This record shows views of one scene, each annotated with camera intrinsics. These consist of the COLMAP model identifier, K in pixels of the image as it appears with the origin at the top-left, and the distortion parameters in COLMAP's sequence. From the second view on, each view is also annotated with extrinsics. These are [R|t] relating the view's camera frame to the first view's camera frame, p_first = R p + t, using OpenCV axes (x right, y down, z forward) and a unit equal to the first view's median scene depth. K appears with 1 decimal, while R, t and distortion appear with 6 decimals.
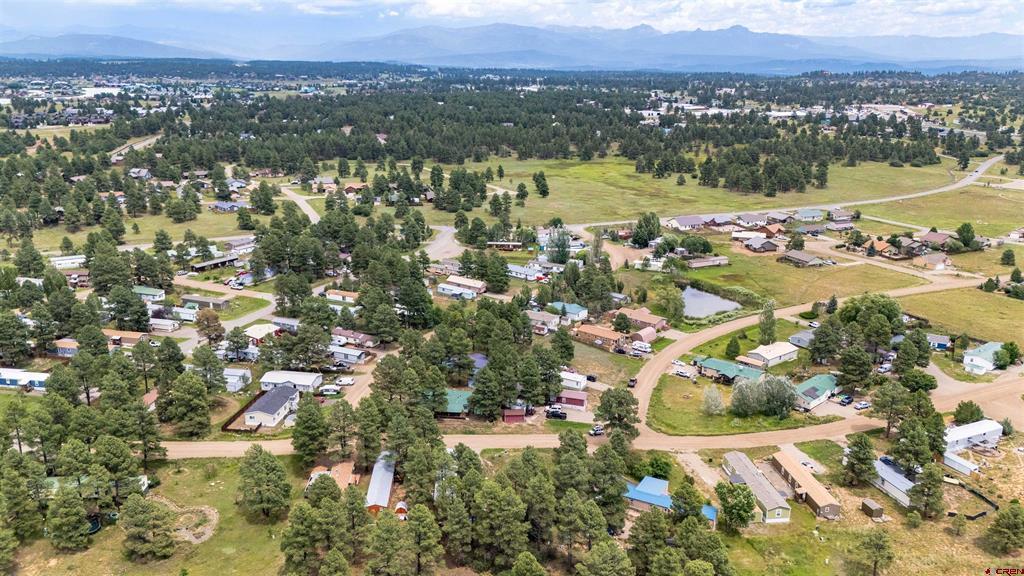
lens RADIAL K [[749.2, 0, 513.0], [0, 749.2, 291.5], [0, 0, 1]] dist [0.077784, -0.076698]
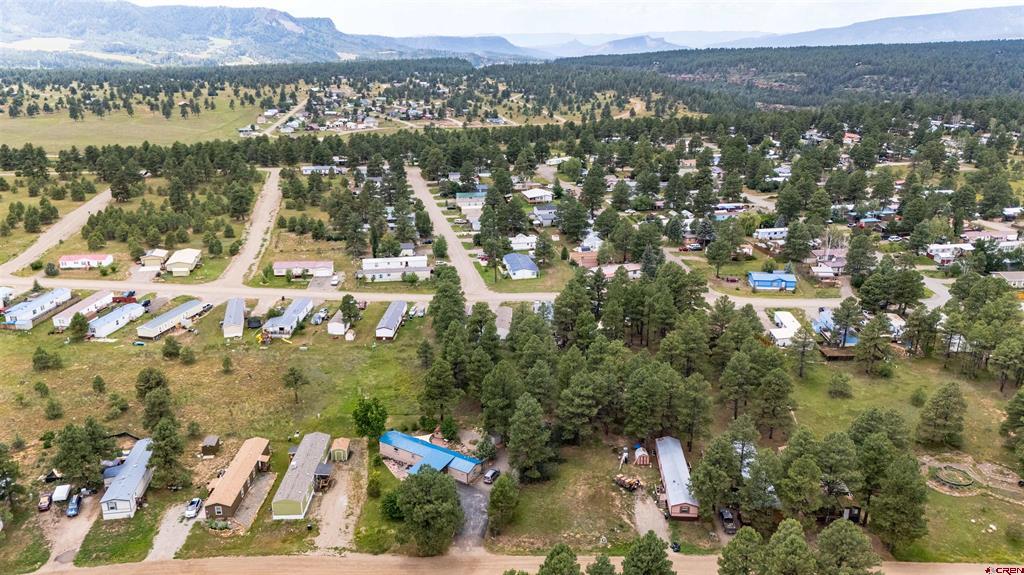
lens RADIAL K [[749.2, 0, 515.2], [0, 749.2, 281.2], [0, 0, 1]] dist [0.077784, -0.076698]
pose [[-0.994100, -0.046441, 0.098026, 0.011958], [0.017437, 0.823539, 0.566991, -0.315183], [-0.107060, 0.565355, -0.817870, 1.248600]]
